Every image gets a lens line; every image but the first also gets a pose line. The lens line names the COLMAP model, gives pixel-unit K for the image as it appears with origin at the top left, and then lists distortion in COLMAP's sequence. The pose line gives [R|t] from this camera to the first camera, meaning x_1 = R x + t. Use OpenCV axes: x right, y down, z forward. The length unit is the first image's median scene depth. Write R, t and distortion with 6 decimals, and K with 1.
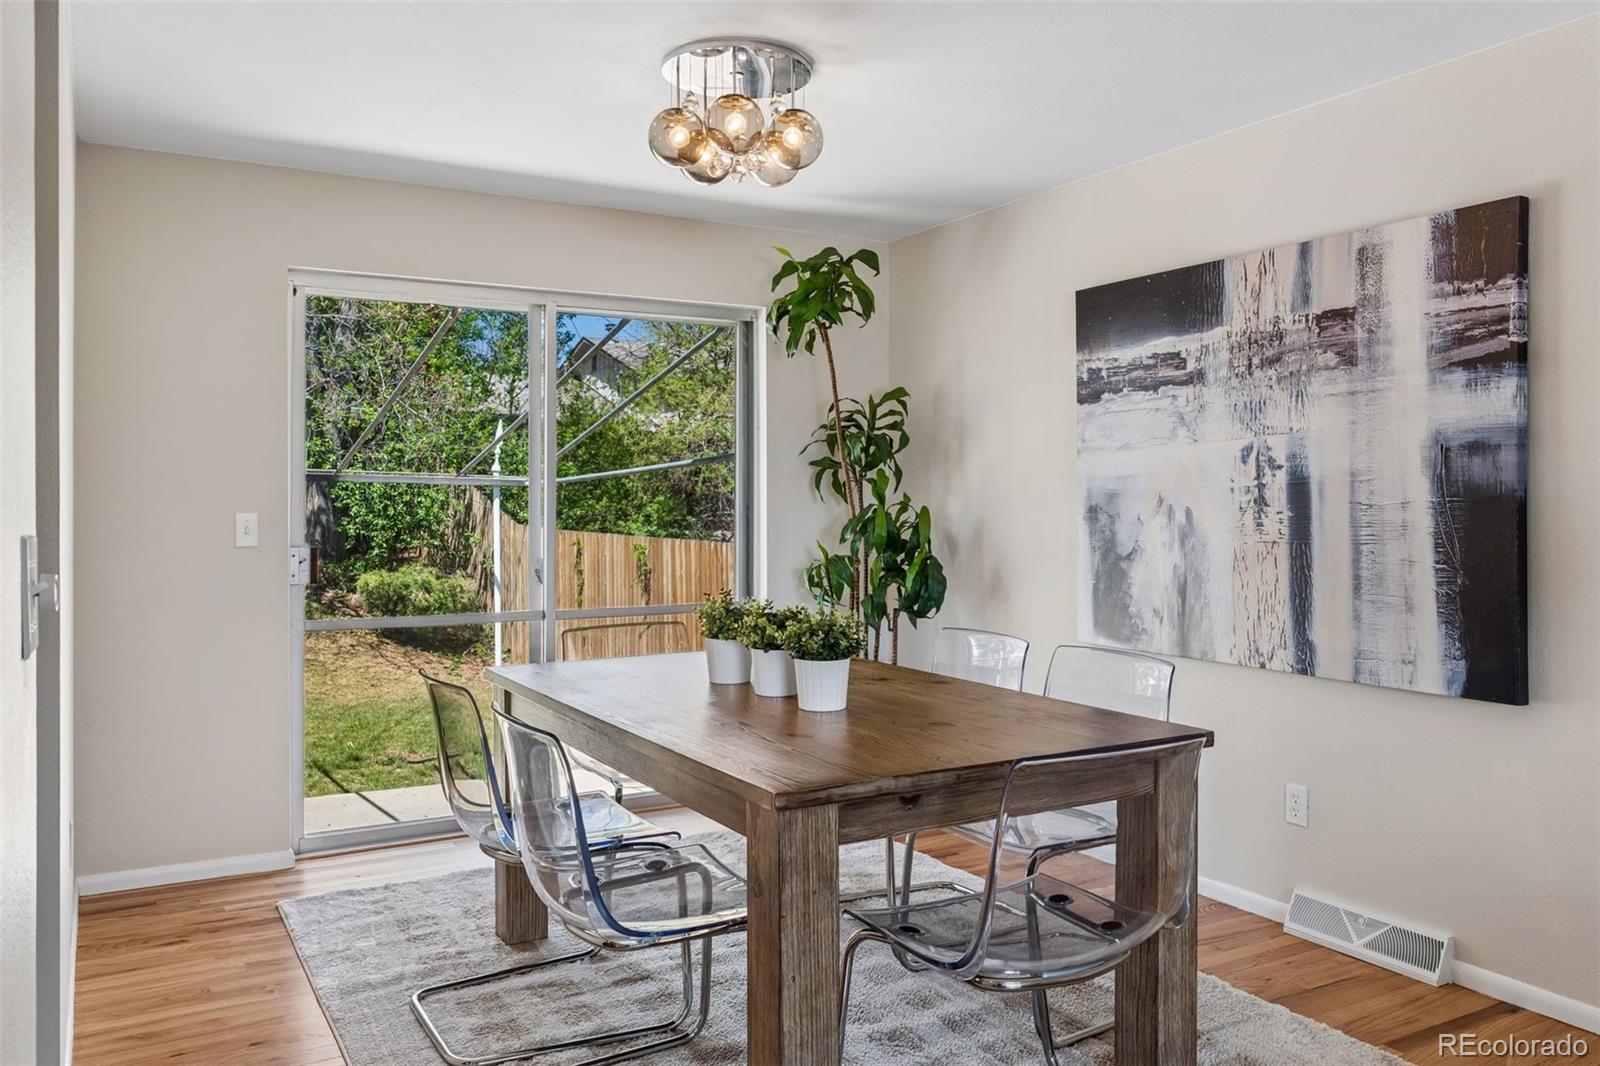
lens RADIAL K [[1200.8, 0, 797.5], [0, 1200.8, 500.1], [0, 0, 1]] dist [0.010233, 0.005429]
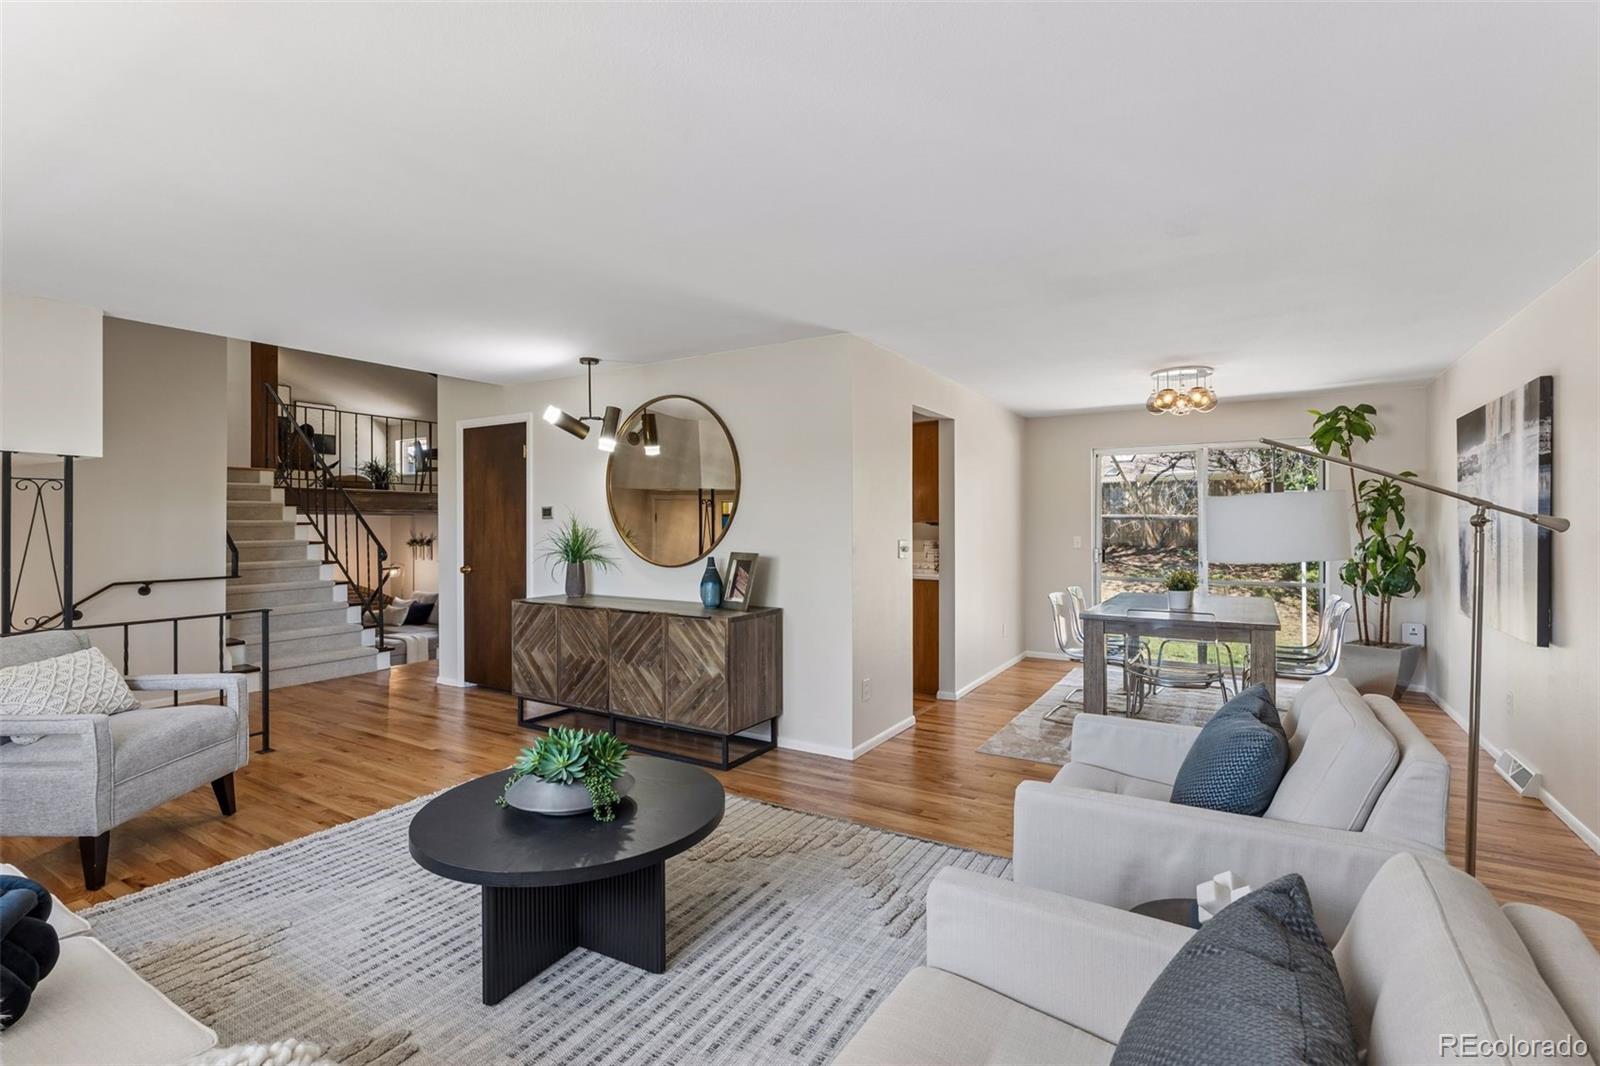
lens RADIAL K [[746.2, 0, 800.0], [0, 746.2, 533.0], [0, 0, 1]] dist [-0.001485, -0.000512]
pose [[0.475065, 0.008040, -0.879914, 0.750121], [0.000725, 0.999954, 0.009528, -0.014328], [0.879950, -0.005164, 0.475038, -0.399196]]
